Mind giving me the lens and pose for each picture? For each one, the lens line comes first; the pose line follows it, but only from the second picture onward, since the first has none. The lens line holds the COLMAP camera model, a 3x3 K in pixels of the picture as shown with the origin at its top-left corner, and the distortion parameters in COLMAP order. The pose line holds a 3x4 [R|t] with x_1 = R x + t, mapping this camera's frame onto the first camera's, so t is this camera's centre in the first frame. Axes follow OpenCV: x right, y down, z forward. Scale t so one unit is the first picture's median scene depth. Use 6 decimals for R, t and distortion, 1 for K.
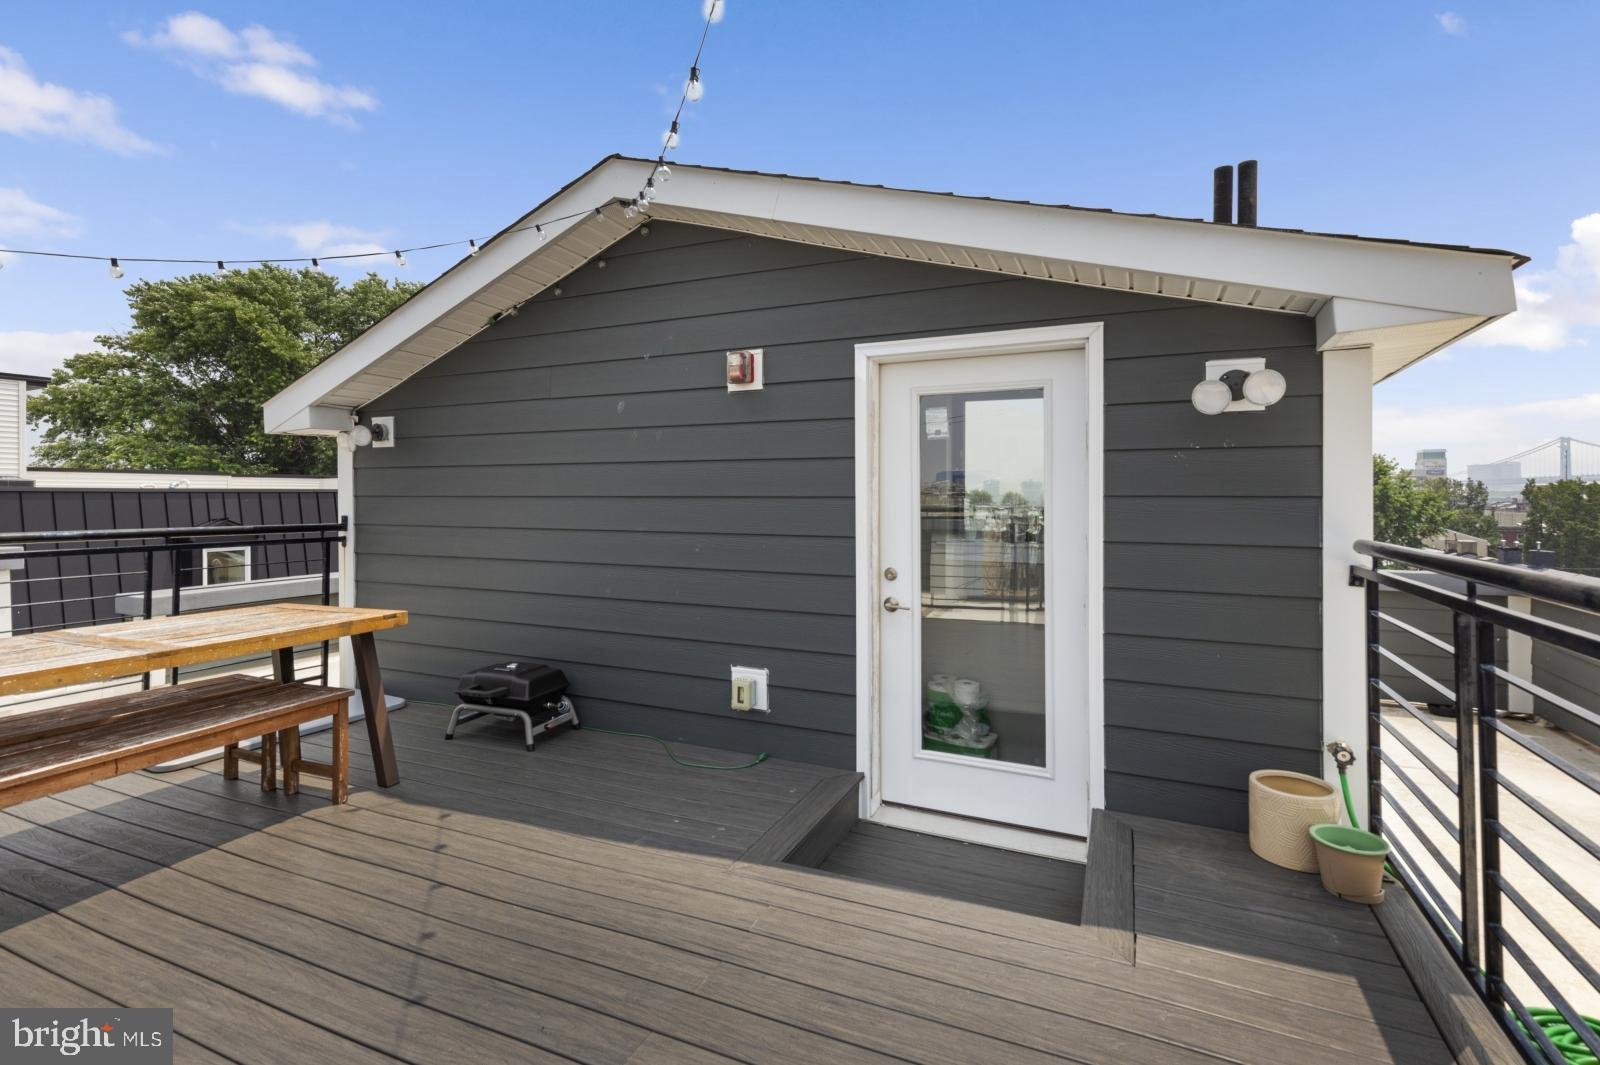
lens RADIAL K [[751.9, 0, 797.4], [0, 751.9, 480.6], [0, 0, 1]] dist [0.002221, 0.000364]
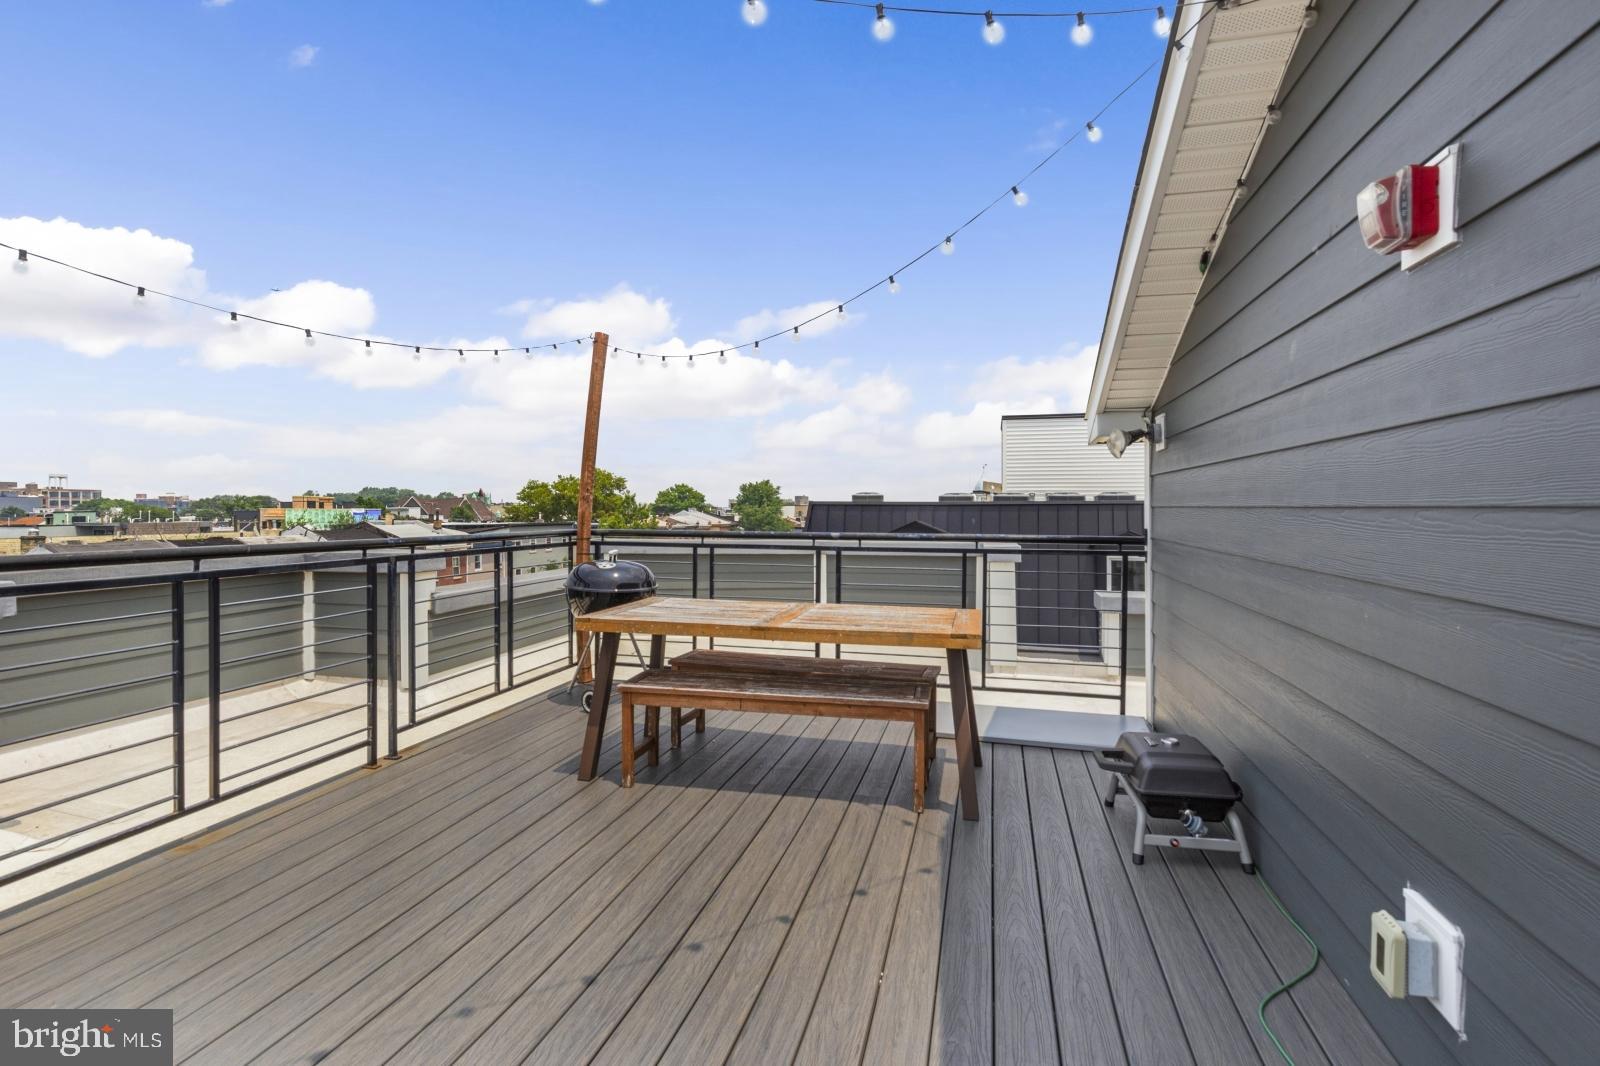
lens RADIAL K [[750.7, 0, 794.3], [0, 750.7, 511.8], [0, 0, 1]] dist [0.019456, 0.000051]
pose [[0.160766, 0.004603, -0.986982, 0.375408], [0.022276, 0.999717, 0.008291, 0.016182], [0.986741, -0.023319, 0.160618, 0.716740]]
